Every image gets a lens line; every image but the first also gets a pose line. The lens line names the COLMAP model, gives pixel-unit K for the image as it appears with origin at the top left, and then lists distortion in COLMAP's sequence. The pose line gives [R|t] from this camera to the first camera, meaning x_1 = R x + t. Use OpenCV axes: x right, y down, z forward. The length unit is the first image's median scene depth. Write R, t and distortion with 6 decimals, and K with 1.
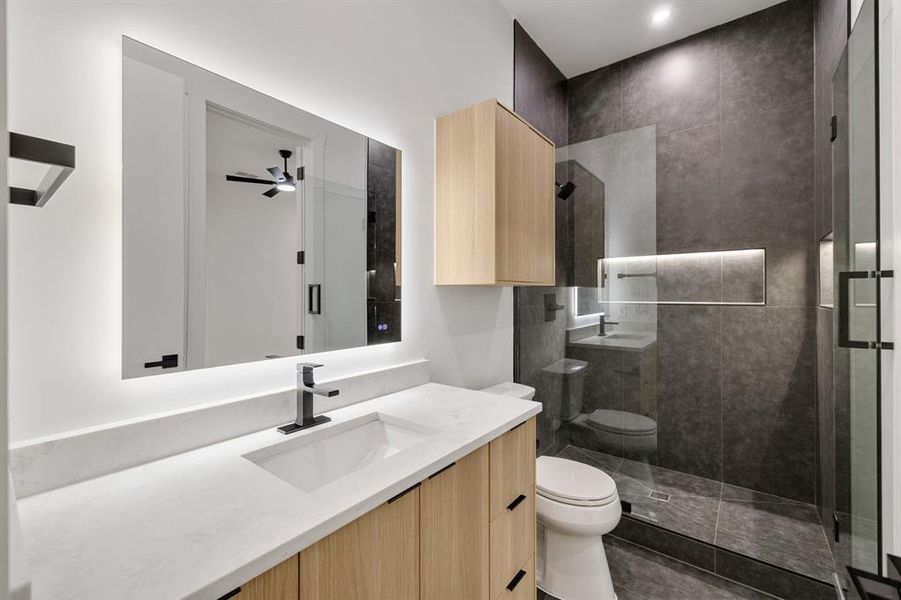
lens RADIAL K [[379.5, 0, 447.2], [0, 379.5, 293.9], [0, 0, 1]] dist [0.000501, 0.000012]
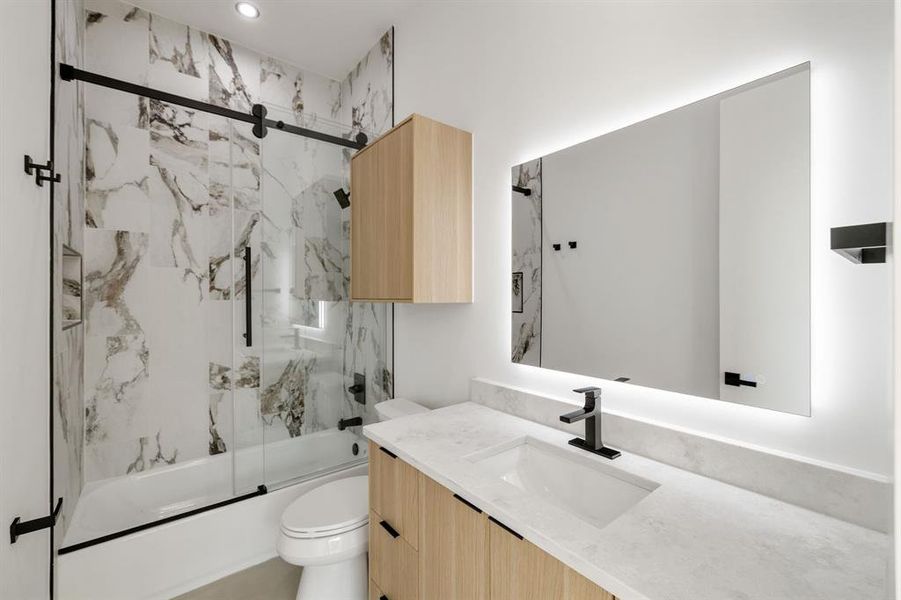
lens RADIAL K [[379.5, 0, 448.5], [0, 379.5, 301.3], [0, 0, 1]] dist [0.000501, 0.000012]
pose [[-0.241054, 0.001718, -0.970510, 0.696082], [-0.005440, 0.999980, 0.003121, -0.043748], [0.970497, 0.006032, -0.241040, 0.874523]]
